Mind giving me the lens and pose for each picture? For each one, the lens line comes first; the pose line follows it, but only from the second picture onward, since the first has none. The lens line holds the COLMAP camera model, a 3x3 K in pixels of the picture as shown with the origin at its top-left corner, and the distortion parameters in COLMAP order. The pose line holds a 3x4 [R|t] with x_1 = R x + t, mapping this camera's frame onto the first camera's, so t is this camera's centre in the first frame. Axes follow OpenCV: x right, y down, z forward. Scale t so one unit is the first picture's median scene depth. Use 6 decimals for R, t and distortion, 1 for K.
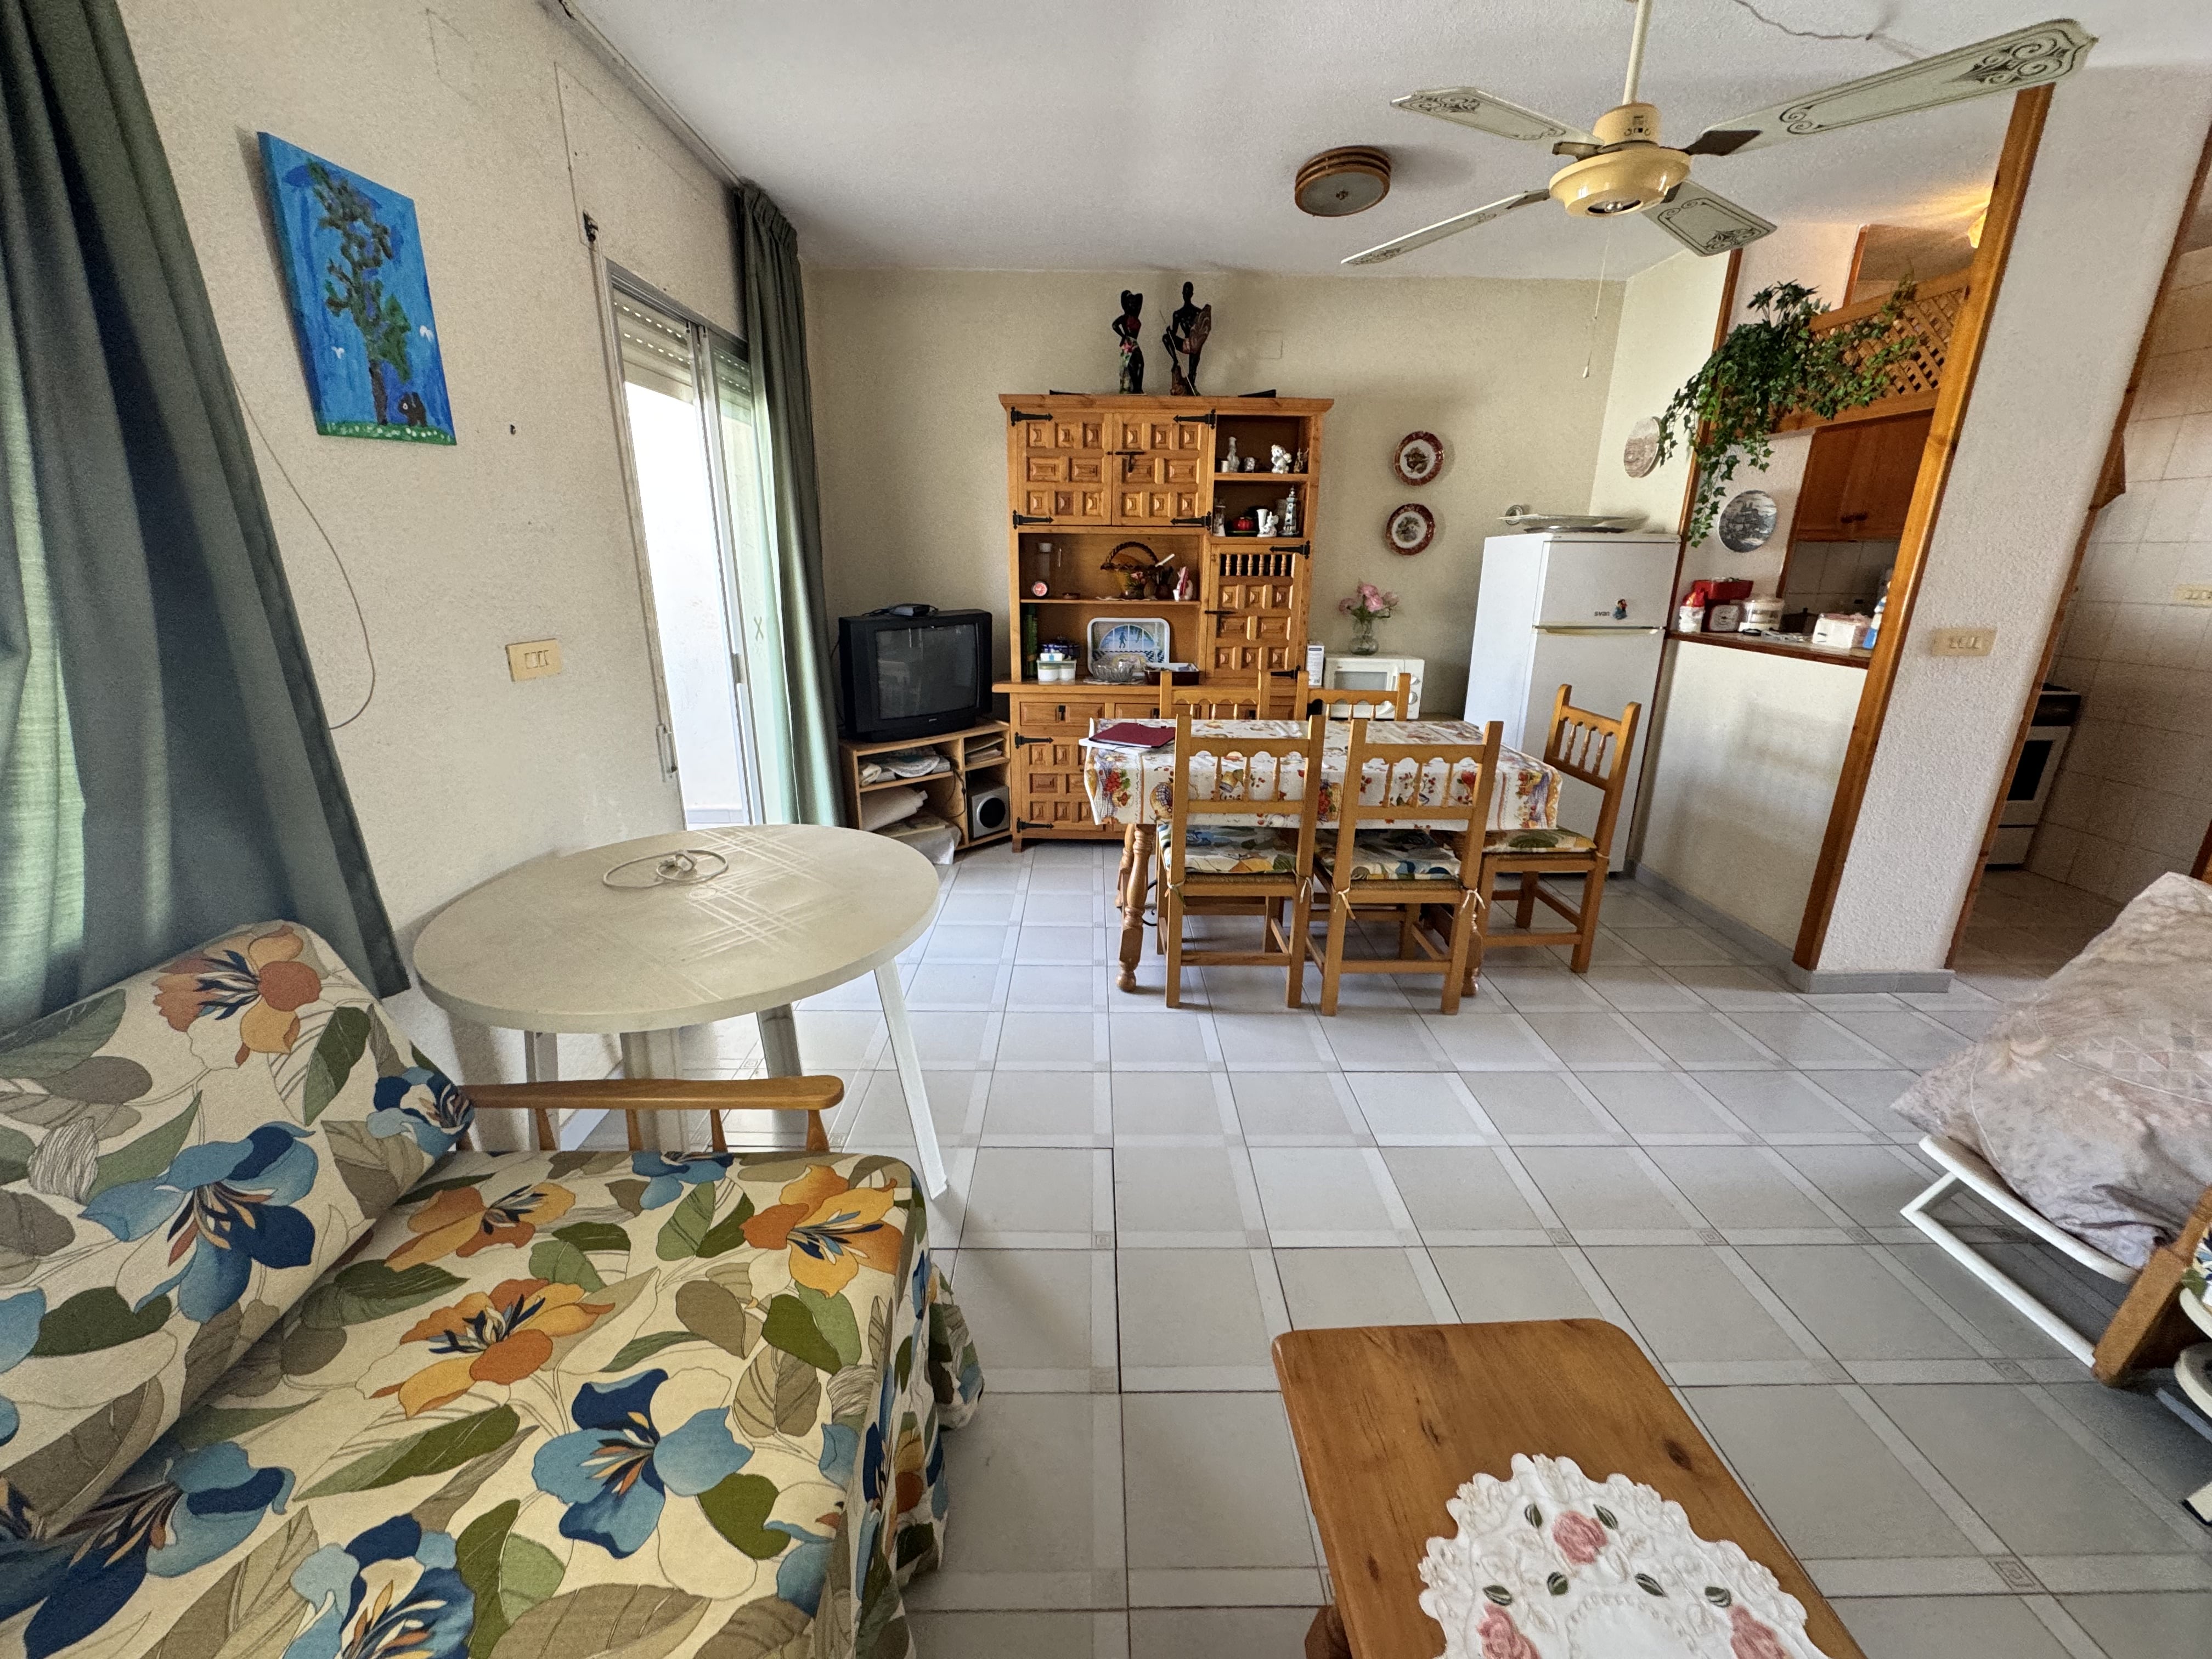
lens RADIAL K [[879.6, 0, 1107.9], [0, 879.6, 825.7], [0, 0, 1]] dist [-0.003692, 0.000110]
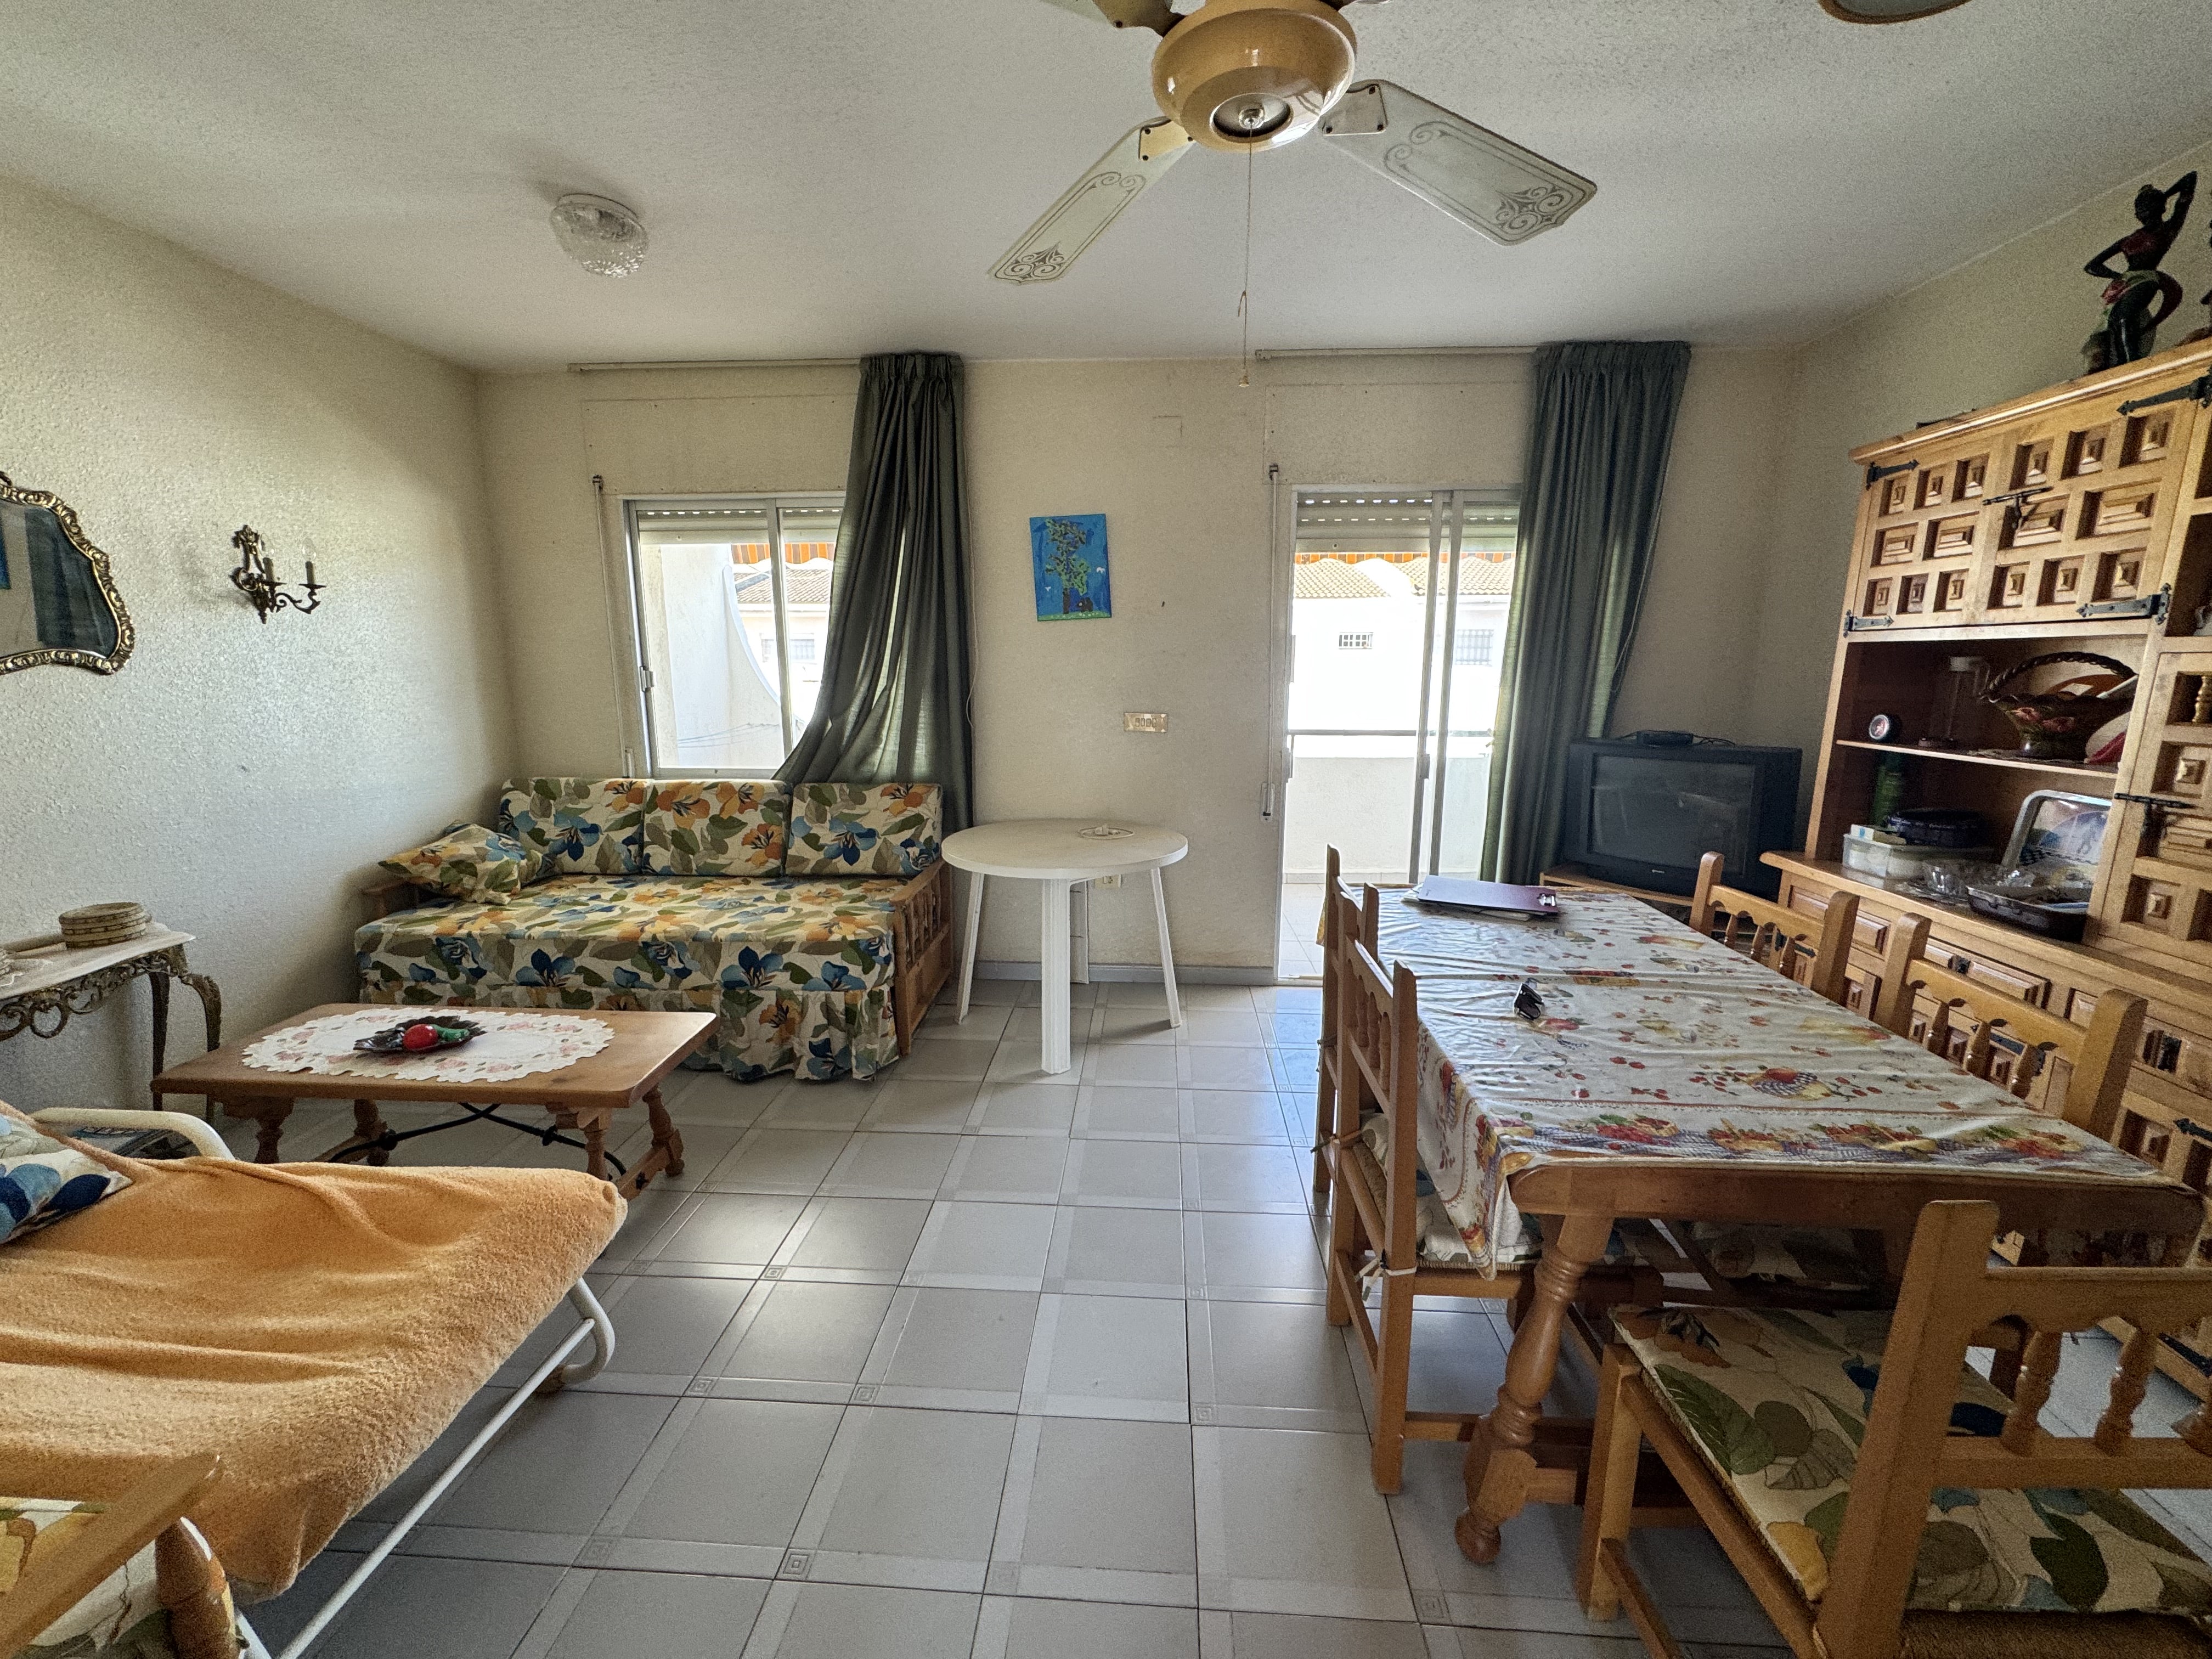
lens RADIAL K [[879.6, 0, 1106.0], [0, 879.6, 826.7], [0, 0, 1]] dist [-0.003692, 0.000110]
pose [[-0.078697, 0.172971, -0.981778, 1.245915], [-0.303598, 0.933893, 0.188870, -0.313883], [0.949544, 0.312930, -0.020981, 1.041913]]
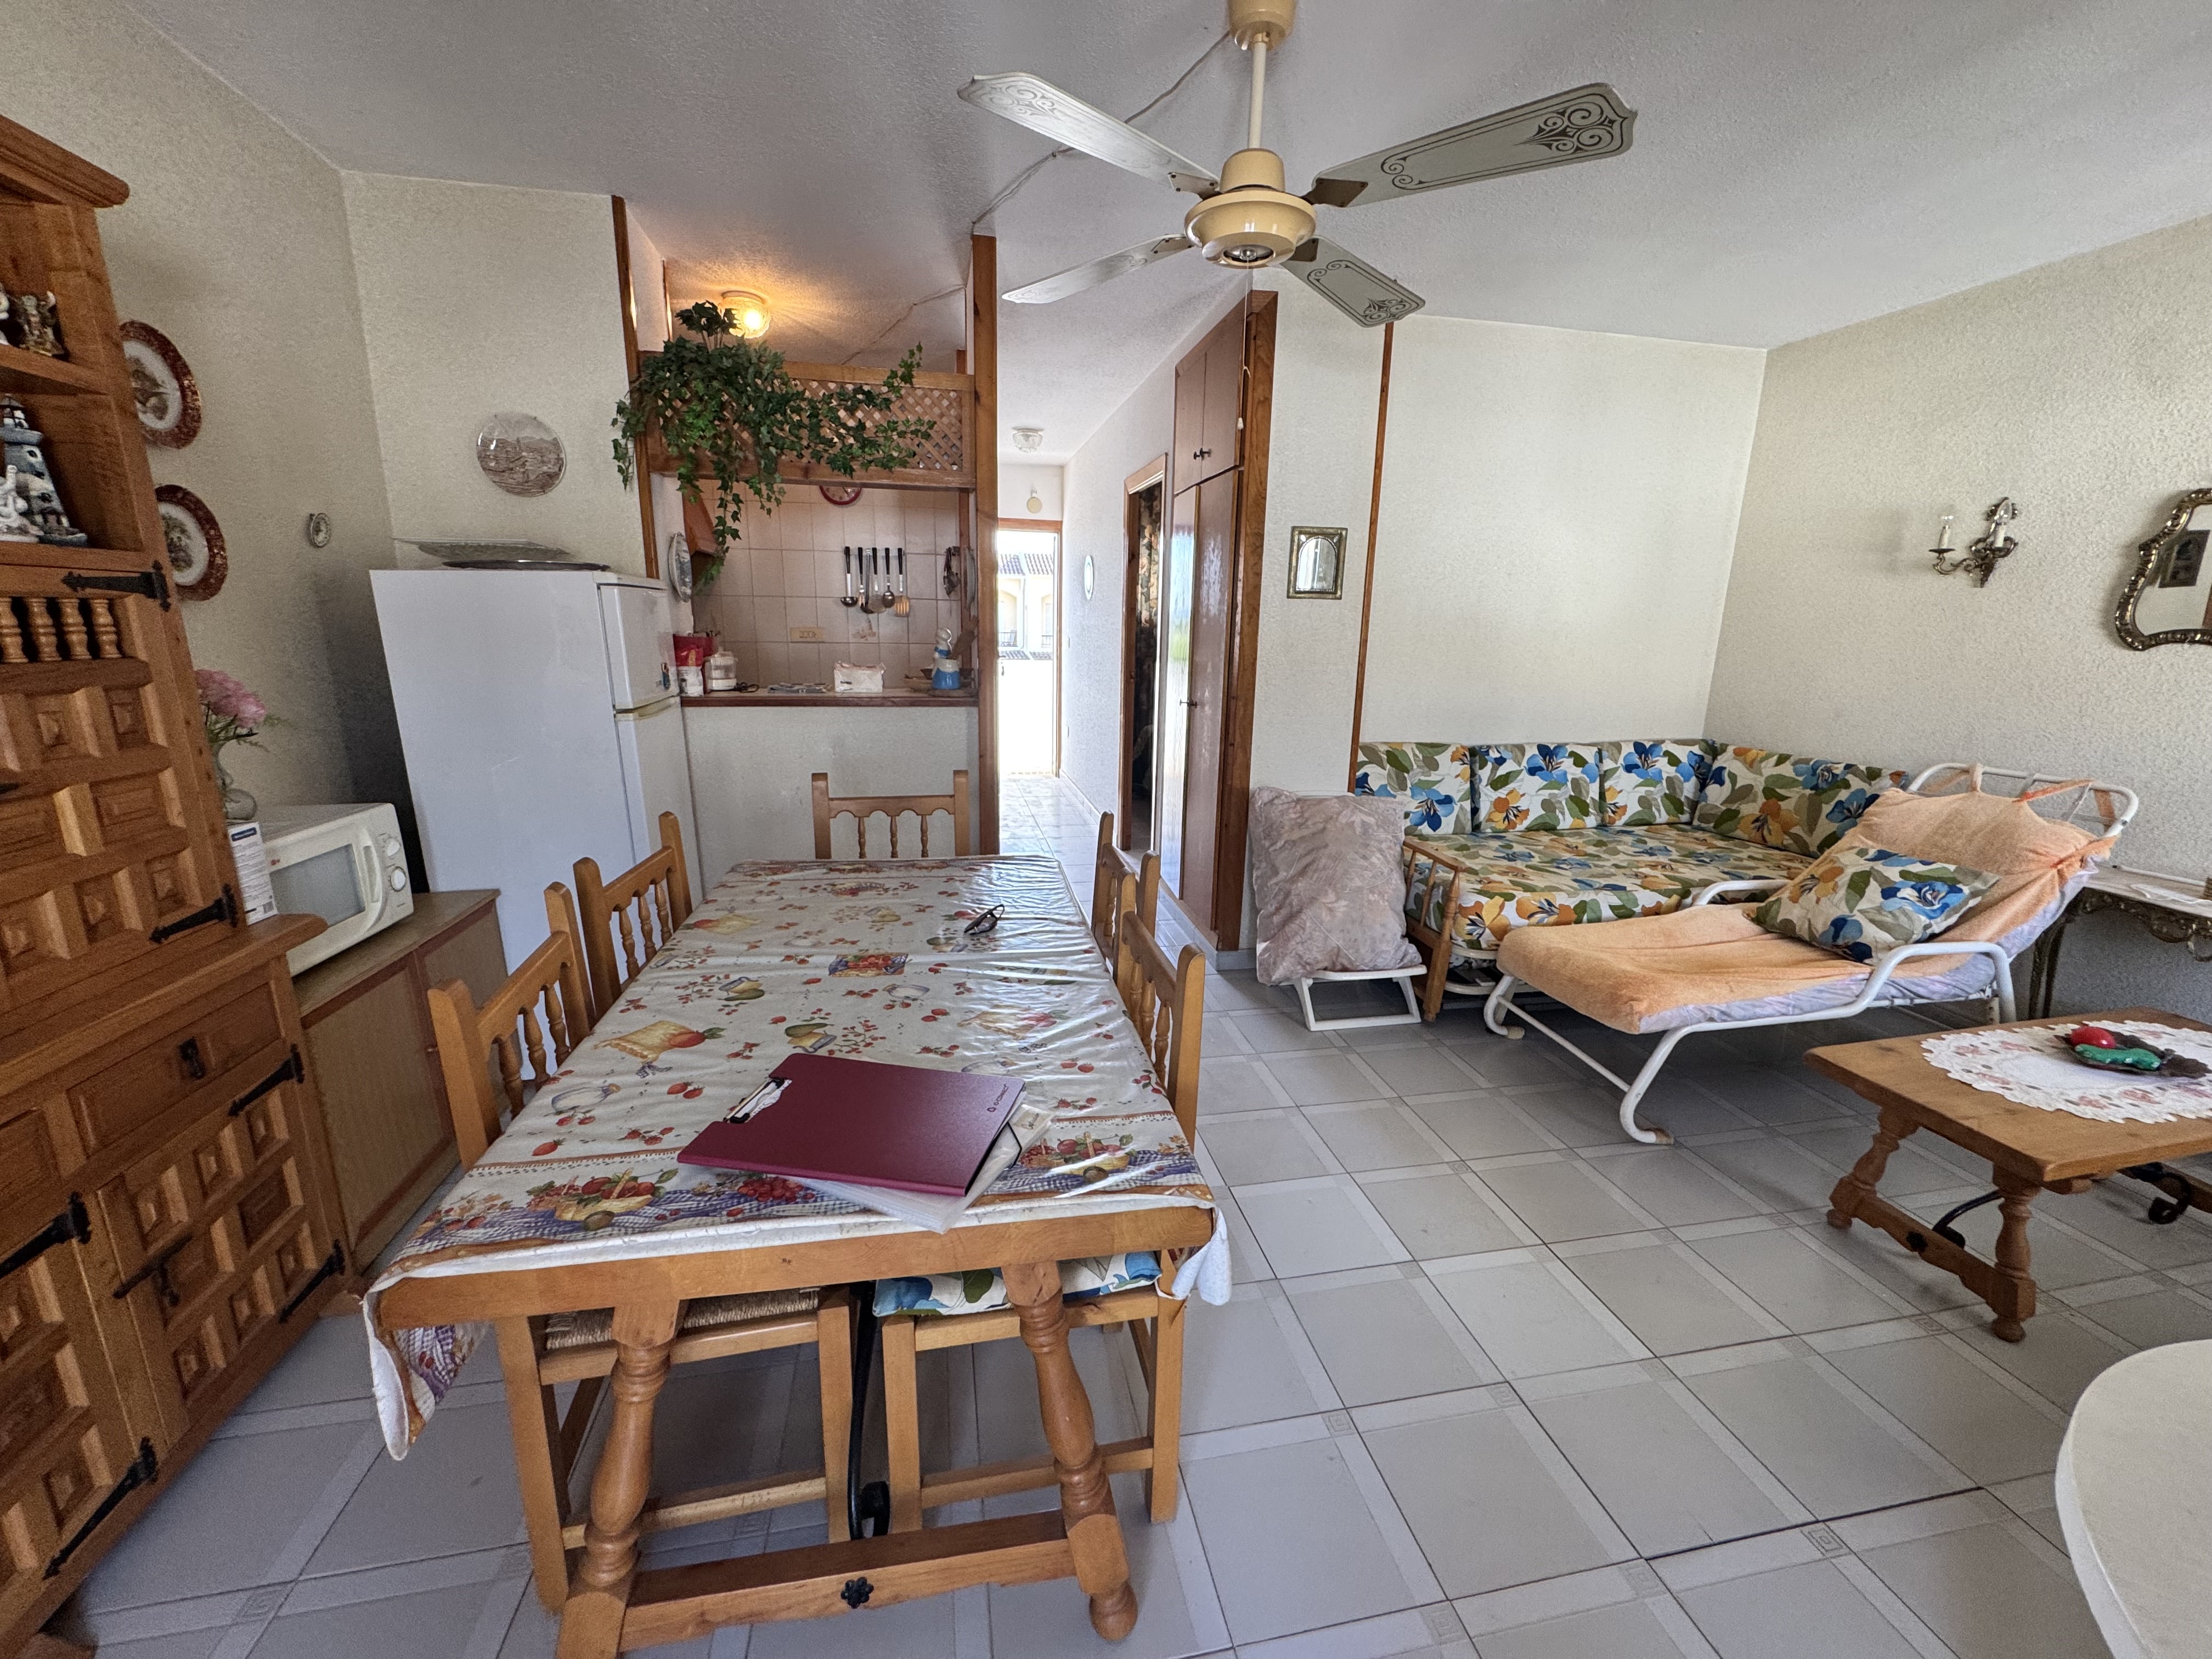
lens RADIAL K [[879.6, 0, 1109.9], [0, 879.6, 824.5], [0, 0, 1]] dist [-0.003692, 0.000110]
pose [[-0.182341, -0.233567, 0.955091, -0.437462], [0.275785, 0.920233, 0.277694, -0.430072], [-0.943766, 0.314034, -0.103382, 1.395479]]
